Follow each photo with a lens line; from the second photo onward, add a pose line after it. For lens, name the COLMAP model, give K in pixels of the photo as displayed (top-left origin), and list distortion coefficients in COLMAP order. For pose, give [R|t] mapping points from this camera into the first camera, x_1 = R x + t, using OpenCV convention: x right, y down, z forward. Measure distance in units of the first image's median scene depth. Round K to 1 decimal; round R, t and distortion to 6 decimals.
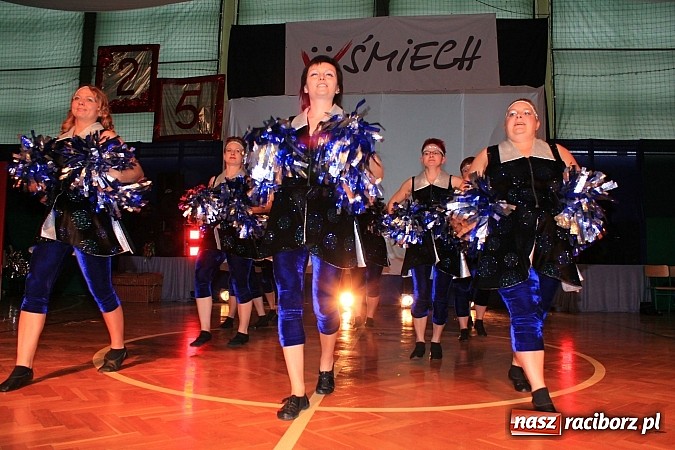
lens RADIAL K [[559.3, 0, 339.0], [0, 559.3, 225.6], [0, 0, 1]] dist [-0.166216, 0.149717]
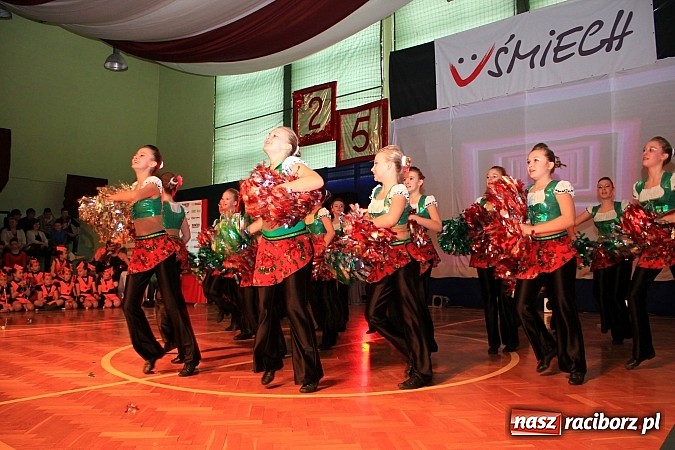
lens RADIAL K [[559.3, 0, 339.0], [0, 559.3, 225.6], [0, 0, 1]] dist [-0.166216, 0.149717]
pose [[0.839845, -0.058501, -0.539665, 0.295436], [0.063121, 0.997956, -0.009950, -0.015271], [0.539144, -0.025708, 0.841821, 0.004590]]
